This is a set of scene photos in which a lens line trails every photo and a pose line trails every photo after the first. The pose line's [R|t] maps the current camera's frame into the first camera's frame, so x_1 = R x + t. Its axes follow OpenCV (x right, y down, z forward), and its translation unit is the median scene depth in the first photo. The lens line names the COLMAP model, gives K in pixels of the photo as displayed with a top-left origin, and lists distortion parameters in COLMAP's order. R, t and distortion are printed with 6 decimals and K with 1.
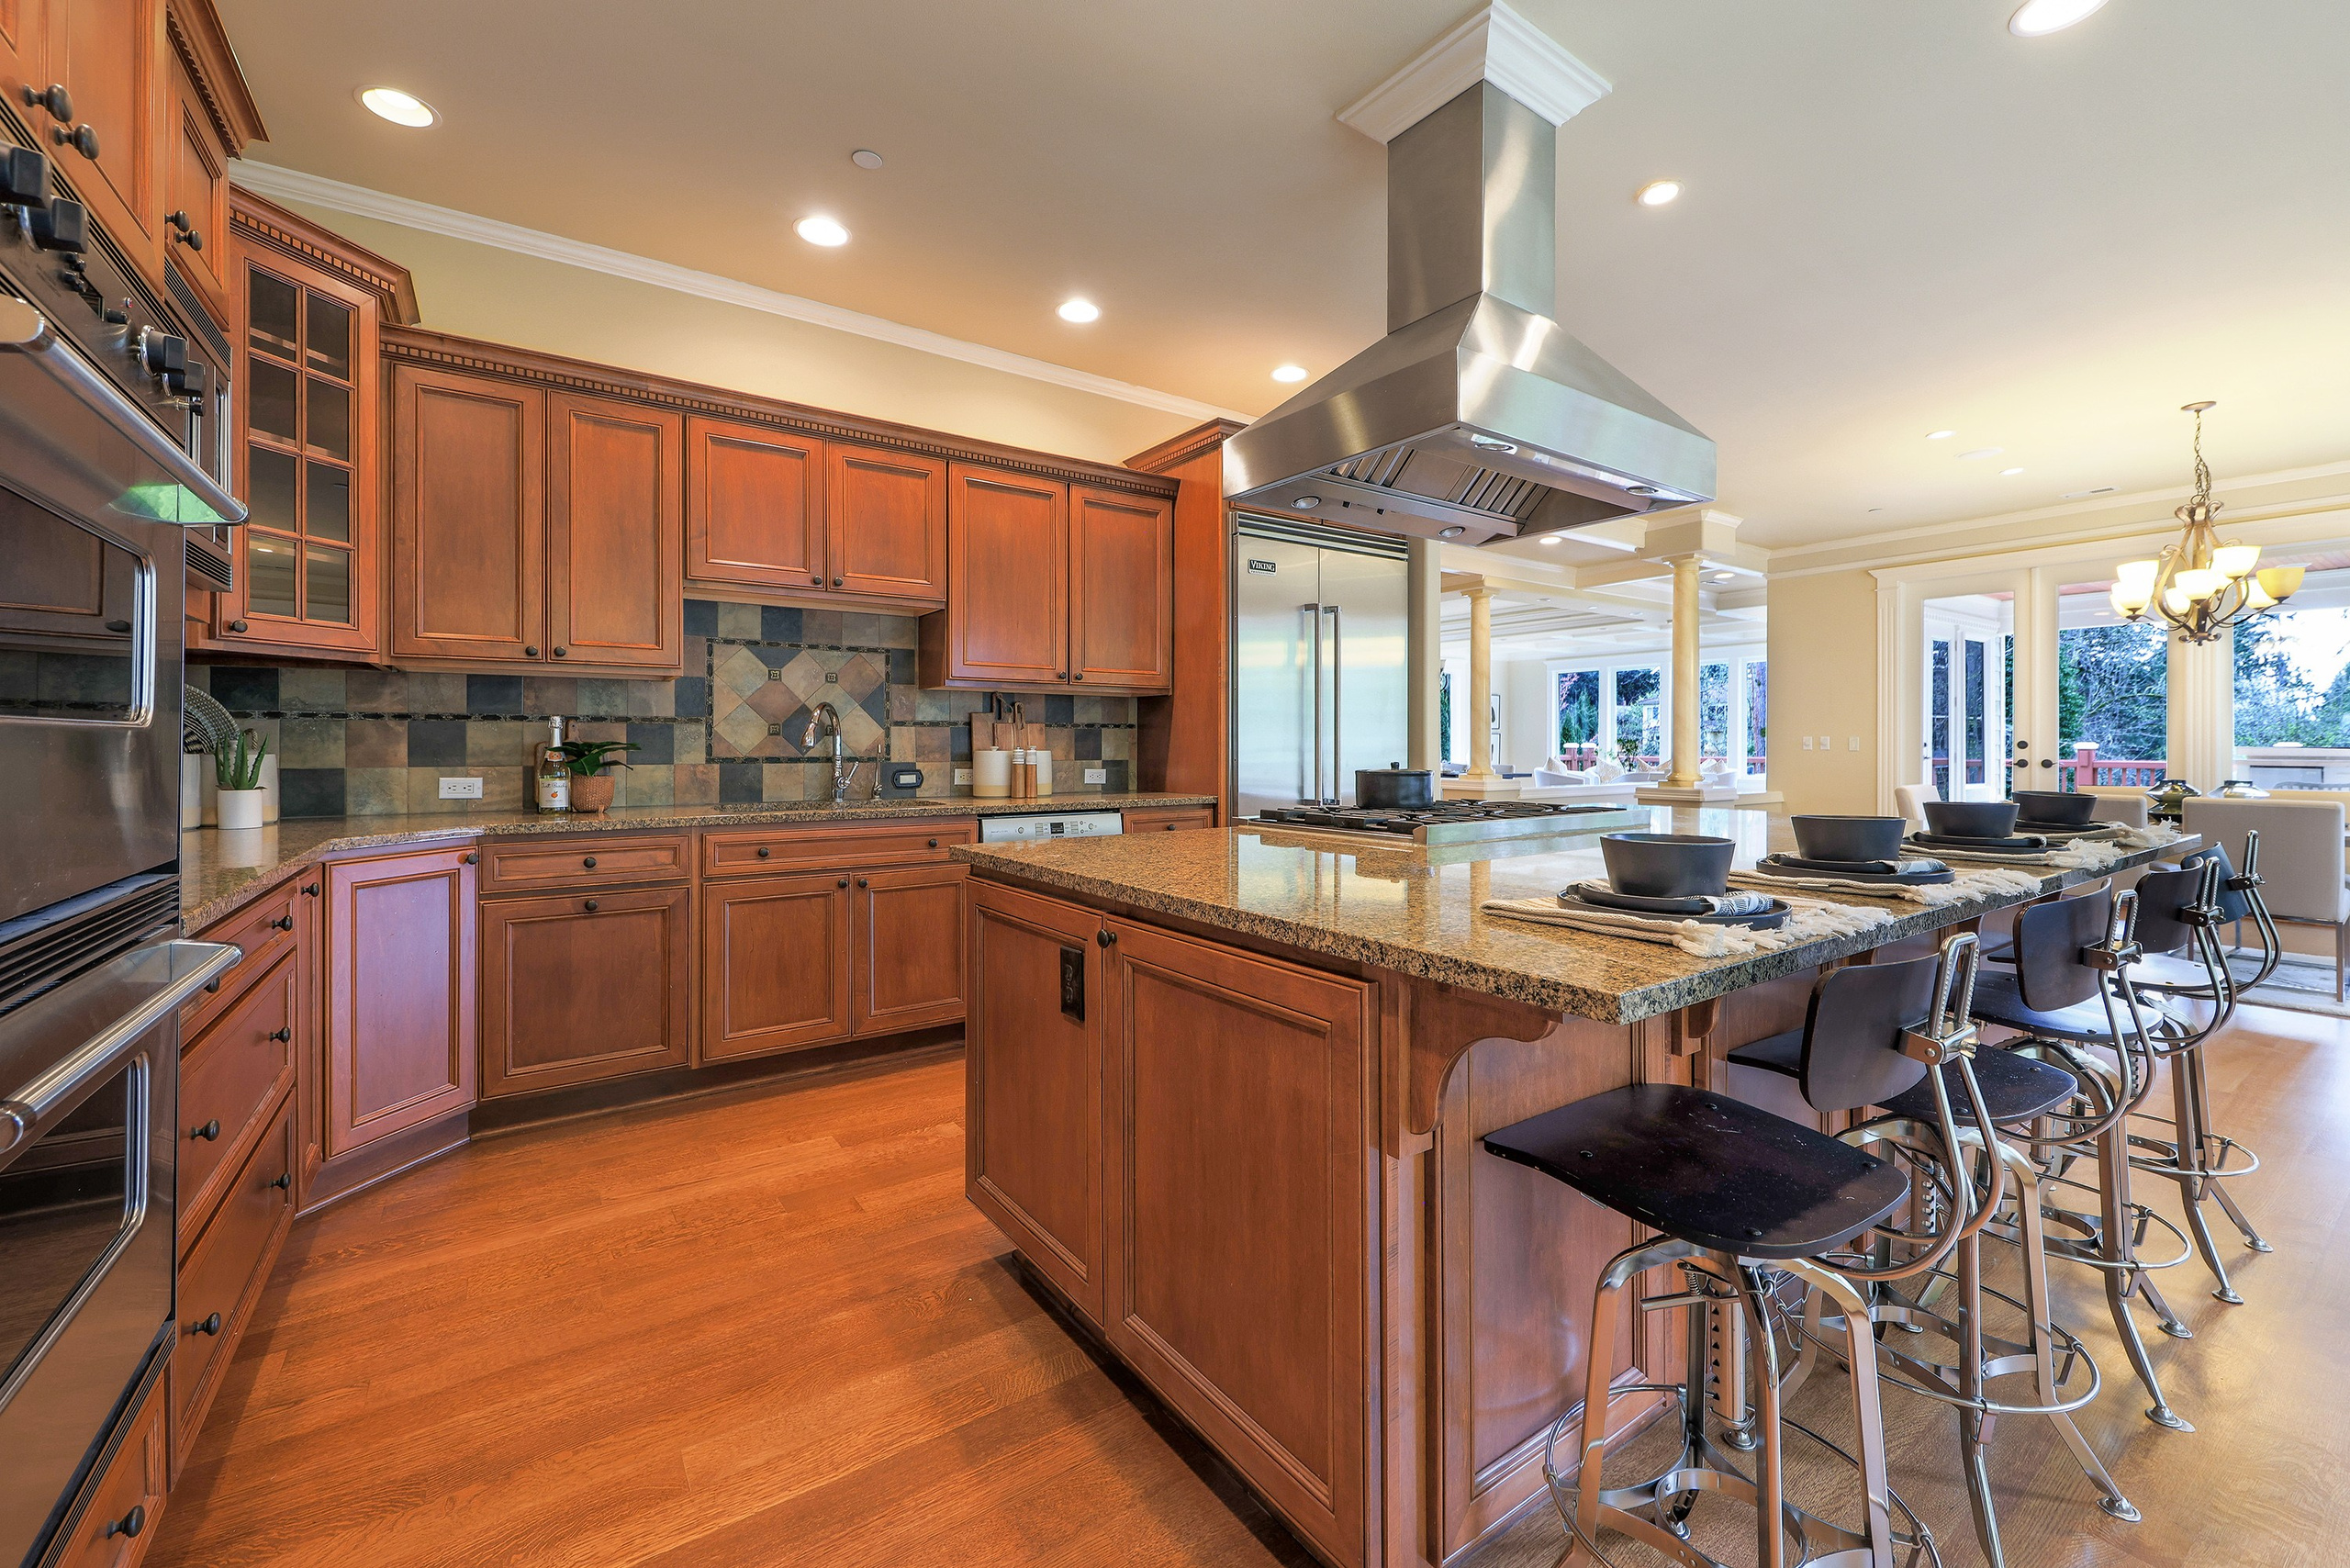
lens RADIAL K [[965.4, 0, 1162.6], [0, 965.4, 752.0], [0, 0, 1]] dist [-0.000220, -0.000132]
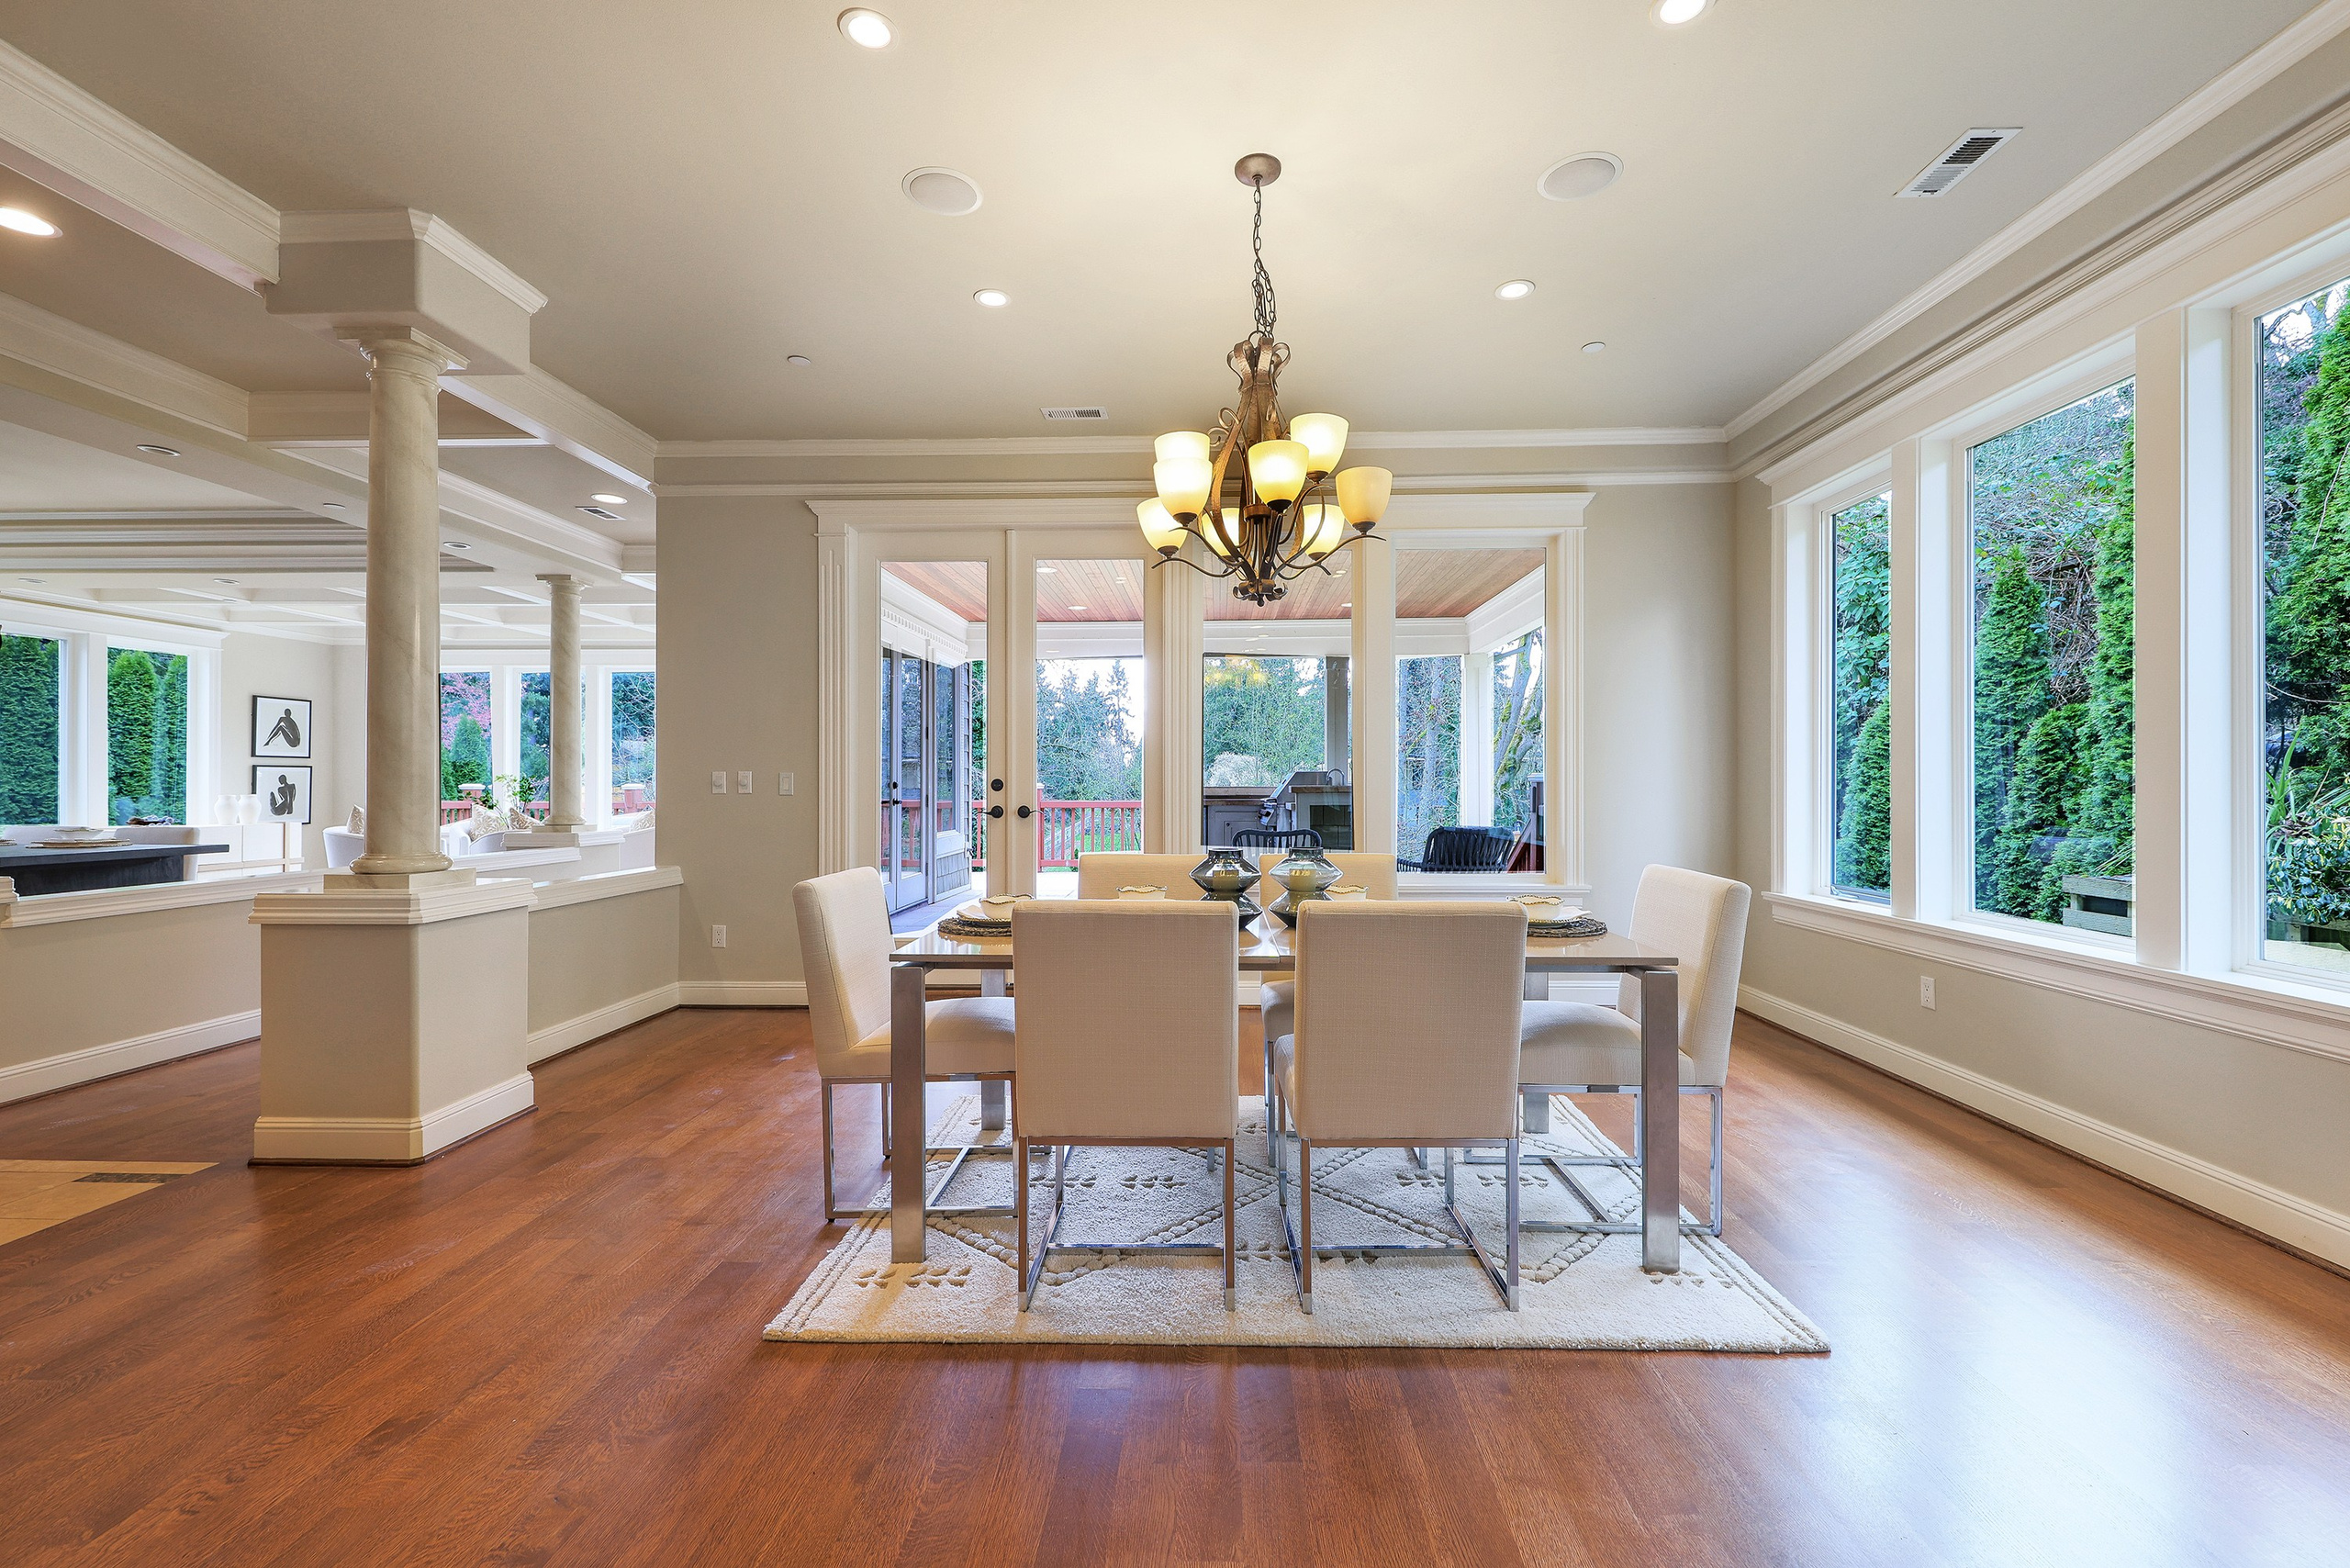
lens RADIAL K [[965.4, 0, 1177.8], [0, 965.4, 782.7], [0, 0, 1]] dist [-0.000220, -0.000132]
pose [[0.595475, 0.002792, 0.803369, 0.401263], [0.005597, 0.999955, -0.007624, -0.003468], [-0.803354, 0.009036, 0.595433, 0.471841]]
